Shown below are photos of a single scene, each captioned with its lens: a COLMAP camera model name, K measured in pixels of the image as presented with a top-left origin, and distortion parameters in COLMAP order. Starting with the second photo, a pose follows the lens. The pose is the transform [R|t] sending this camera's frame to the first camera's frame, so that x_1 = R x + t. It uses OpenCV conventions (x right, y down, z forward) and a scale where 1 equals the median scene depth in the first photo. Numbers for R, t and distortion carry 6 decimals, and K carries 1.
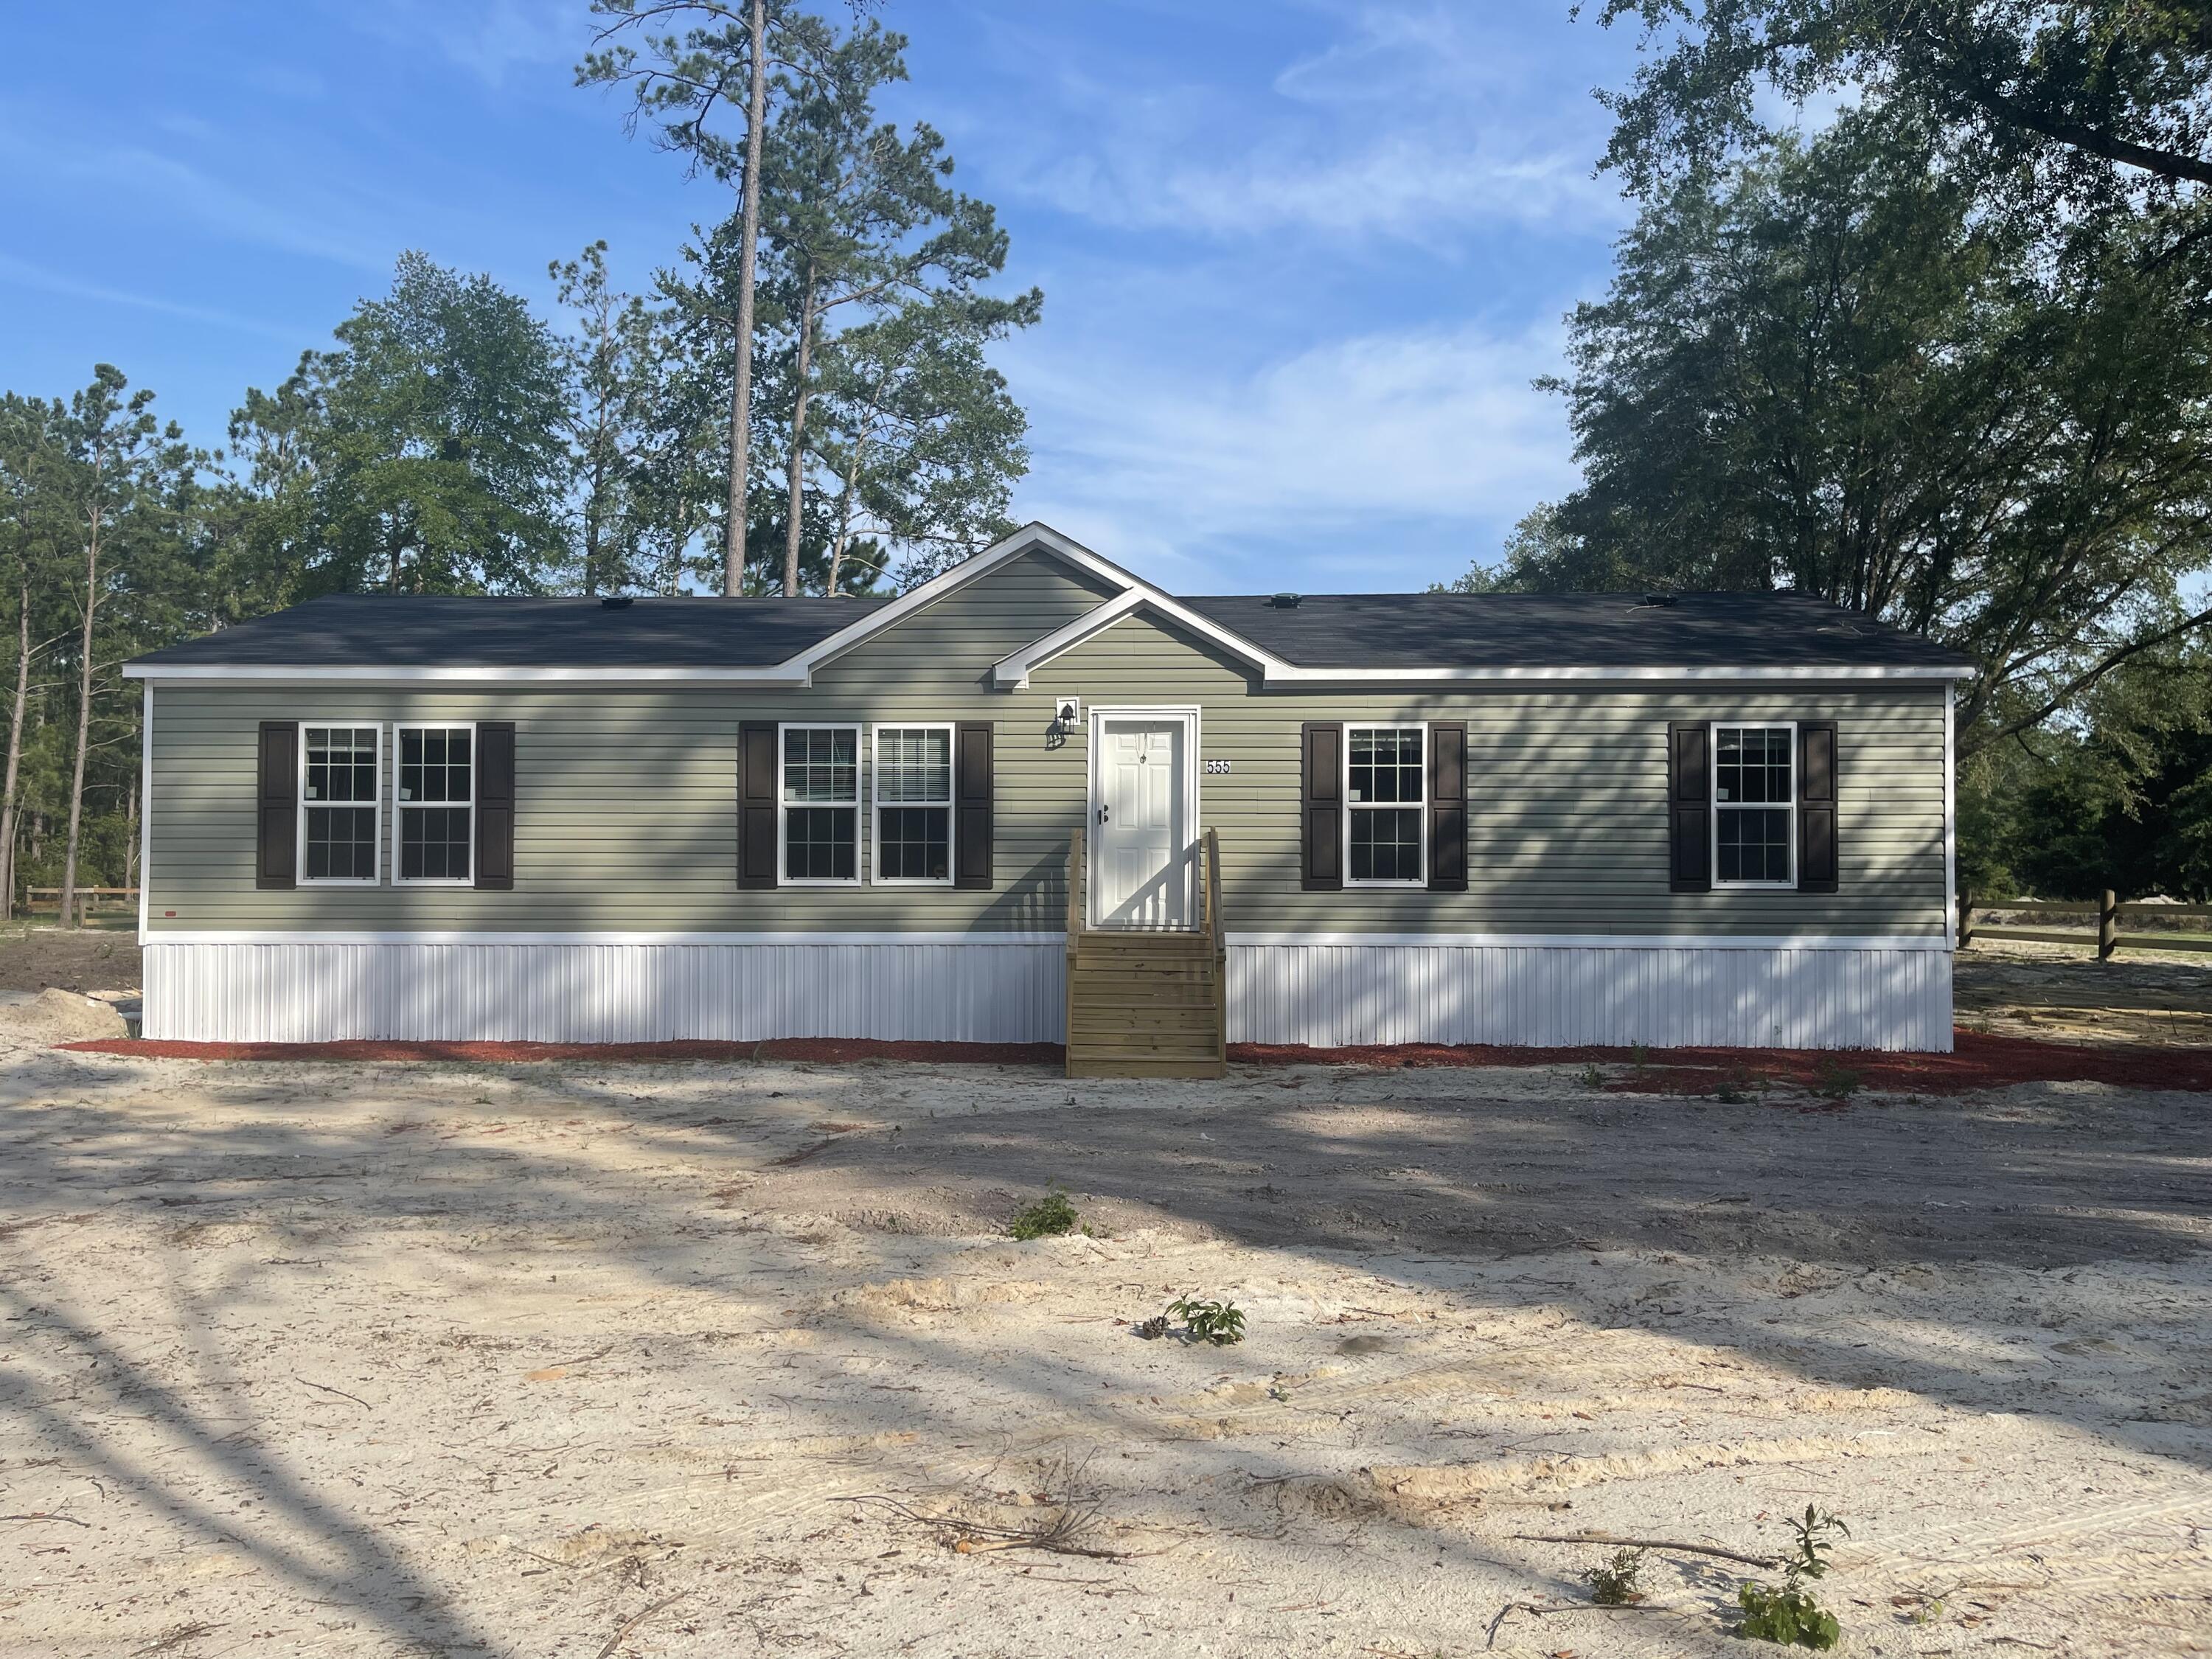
lens RADIAL K [[1668.6, 0, 1106.0], [0, 1668.6, 829.5], [0, 0, 1]] dist [0.072924, -0.002565]
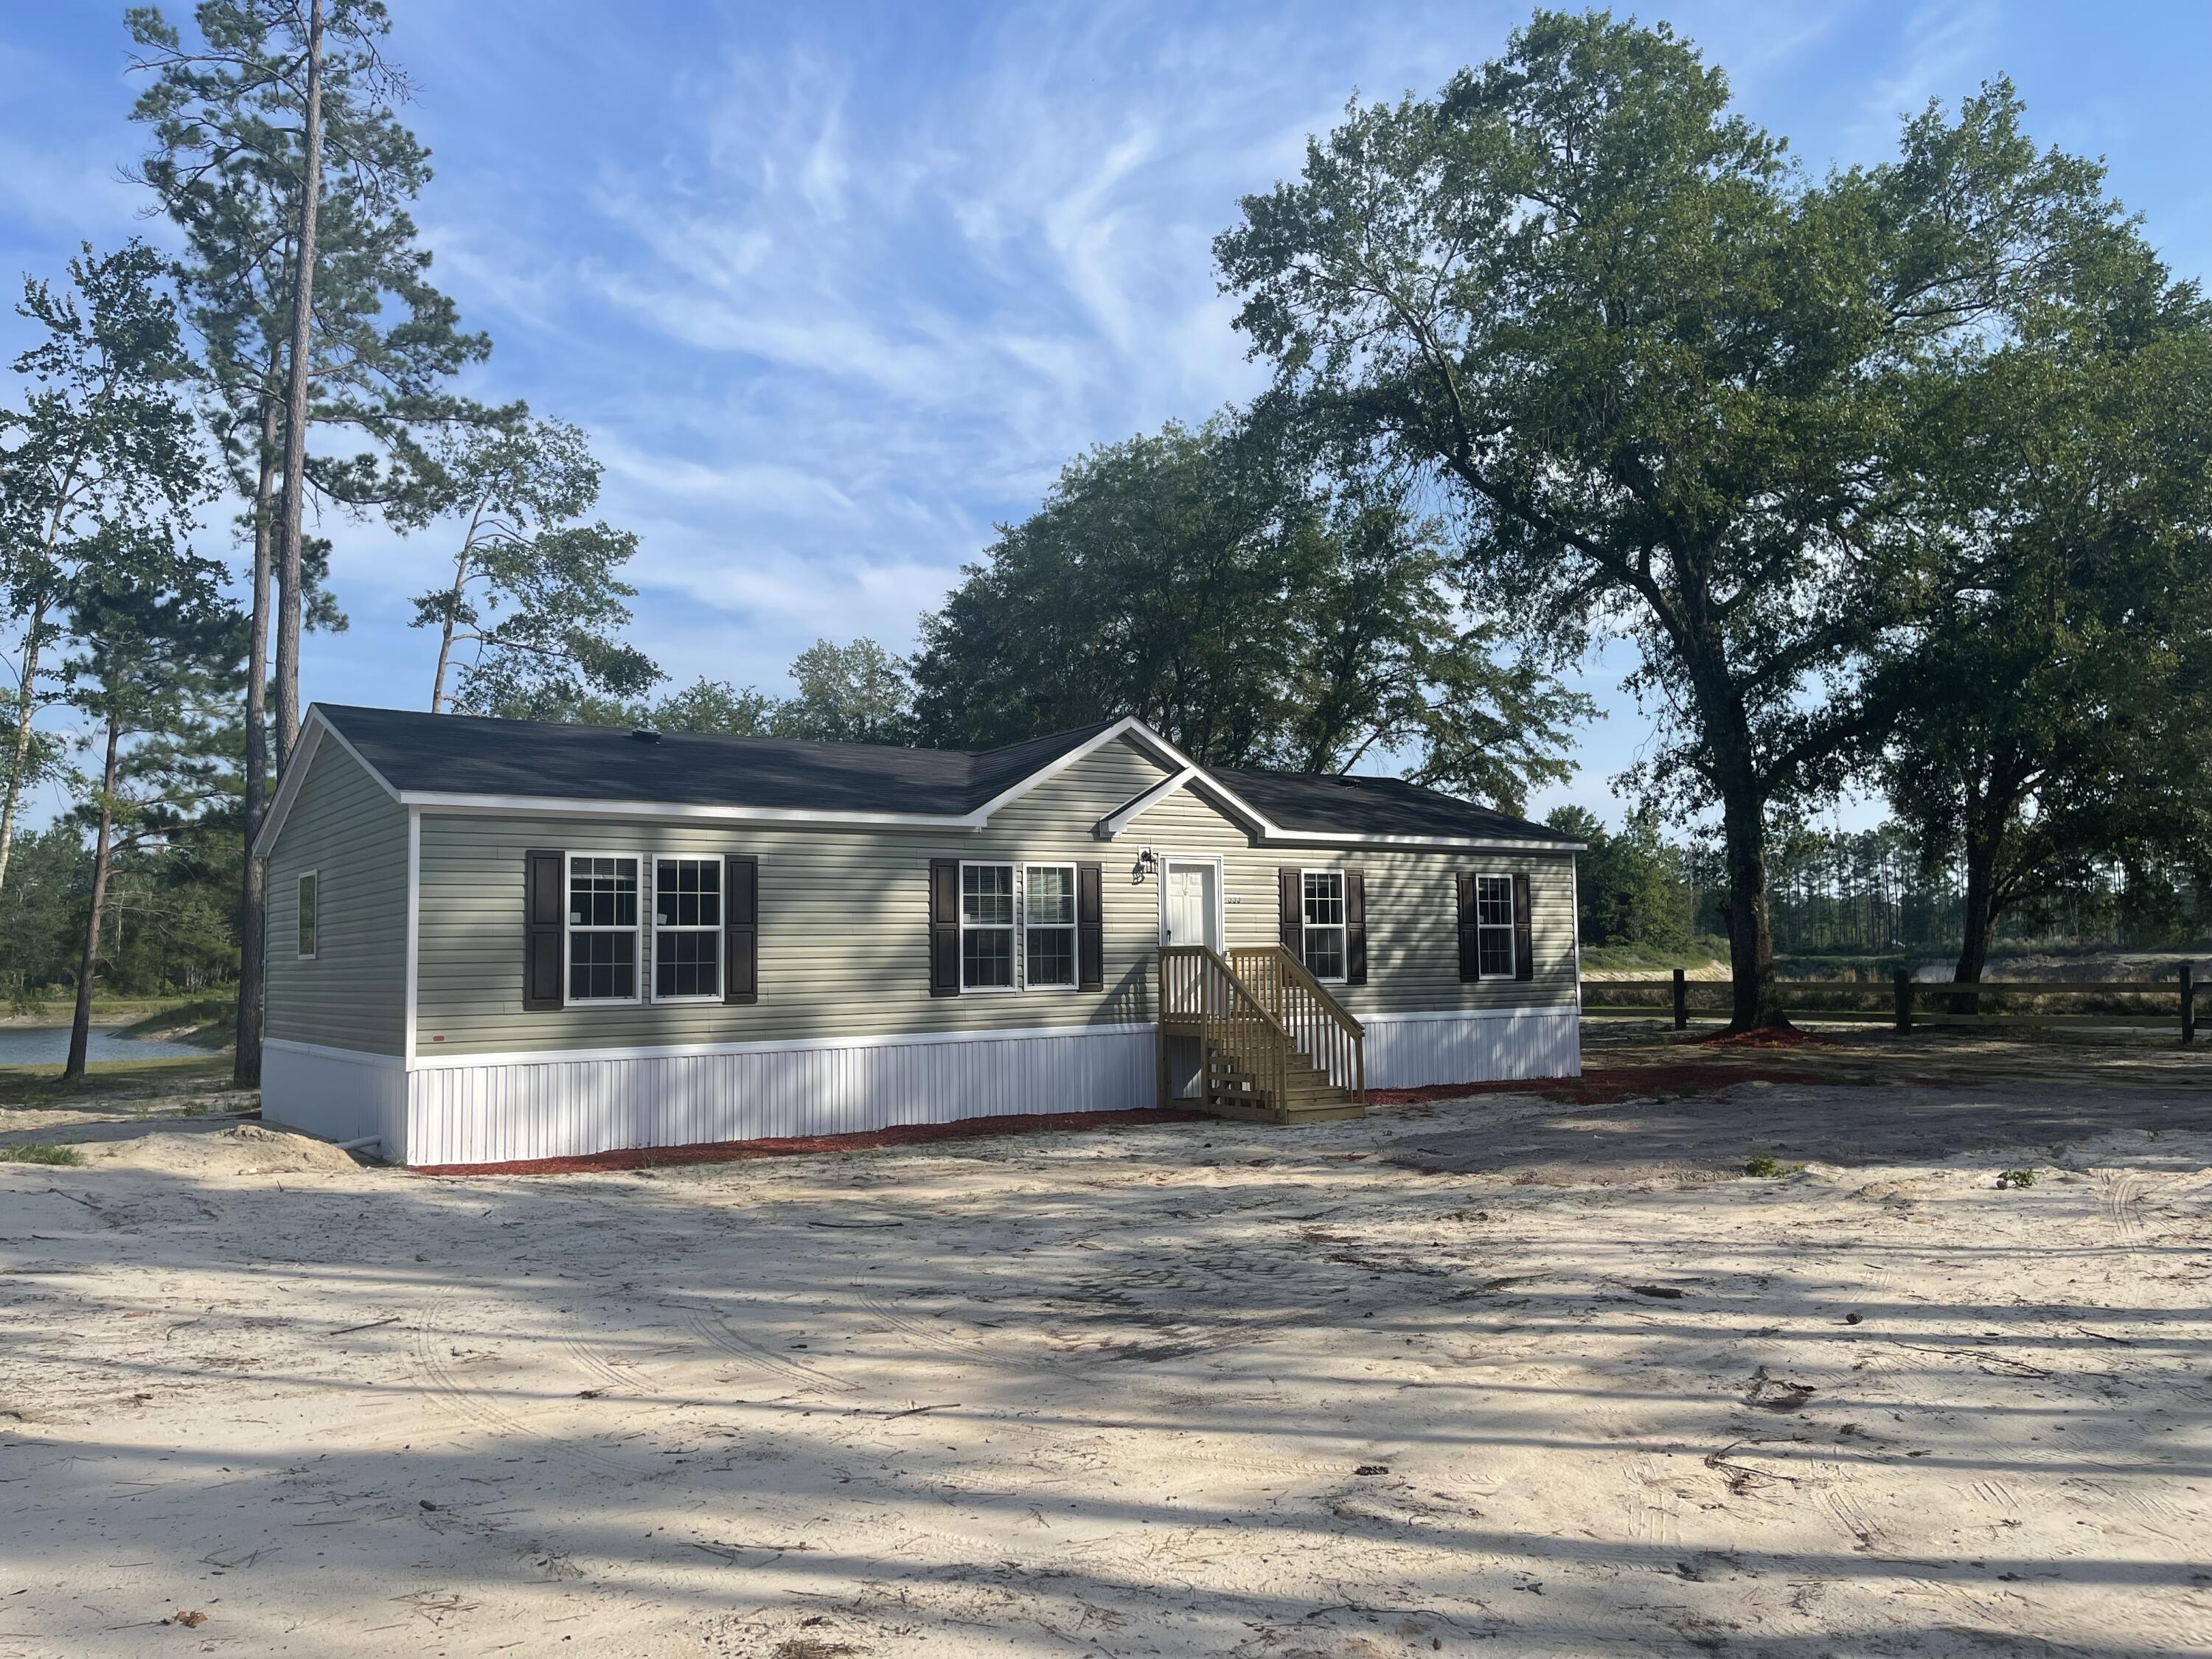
lens RADIAL K [[1668.6, 0, 1106.0], [0, 1668.6, 829.5], [0, 0, 1]] dist [0.072924, -0.002565]
pose [[0.800915, 0.032232, 0.597910, -0.839782], [0.011384, 0.997550, -0.069025, -0.000484], [-0.598670, 0.062090, 0.798586, -0.044069]]
